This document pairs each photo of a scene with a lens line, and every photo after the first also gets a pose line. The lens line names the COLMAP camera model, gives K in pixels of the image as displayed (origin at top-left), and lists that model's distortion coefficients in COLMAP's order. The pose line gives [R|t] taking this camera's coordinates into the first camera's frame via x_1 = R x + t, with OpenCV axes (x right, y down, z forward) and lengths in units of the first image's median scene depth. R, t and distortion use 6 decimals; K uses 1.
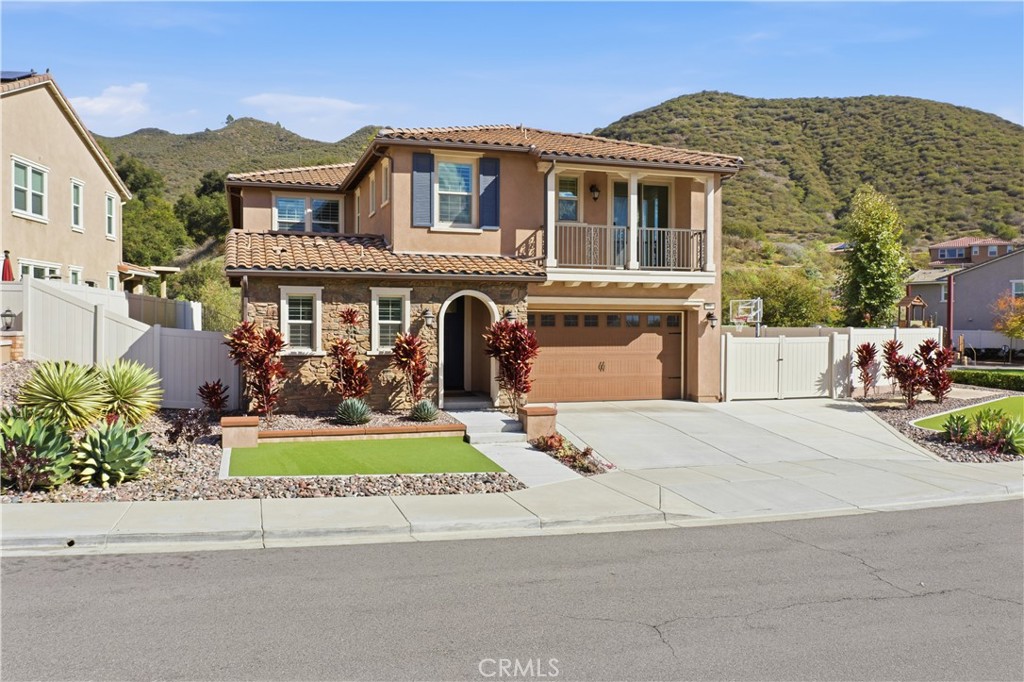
lens RADIAL K [[811.8, 0, 512.0], [0, 811.8, 341.0], [0, 0, 1]] dist [-0.008502, -0.000097]
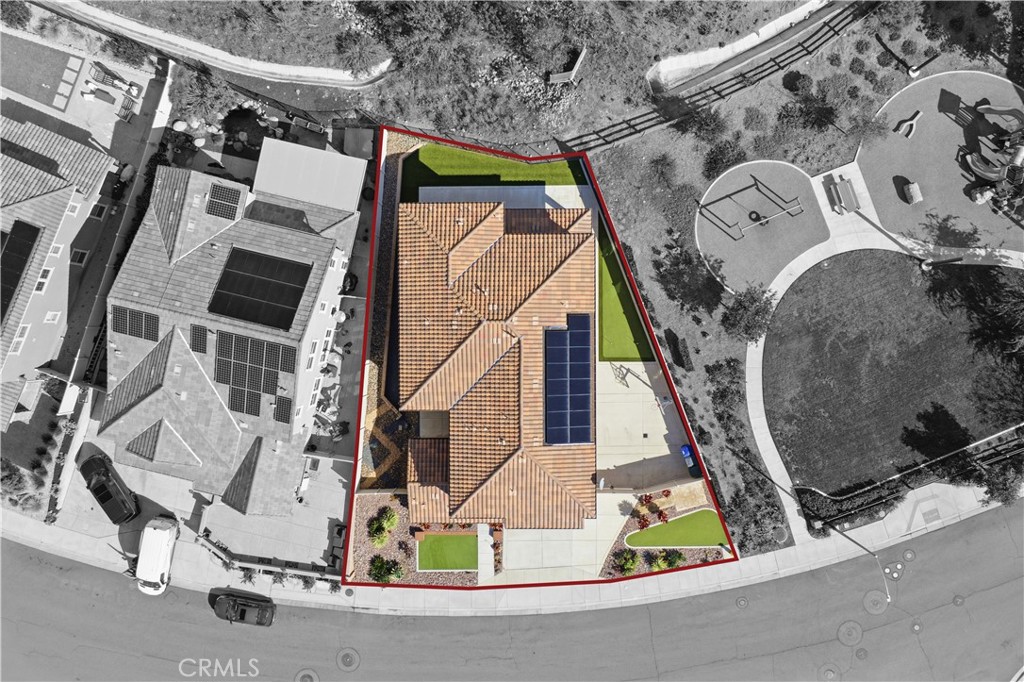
lens RADIAL K [[815.5, 0, 514.8], [0, 815.5, 339.2], [0, 0, 1]] dist [-0.006528, 0.002008]
pose [[0.950384, 0.309599, -0.030312, -0.047698], [0.024236, 0.023454, 0.999431, -2.955276], [0.310134, -0.950578, 0.014787, 1.502088]]
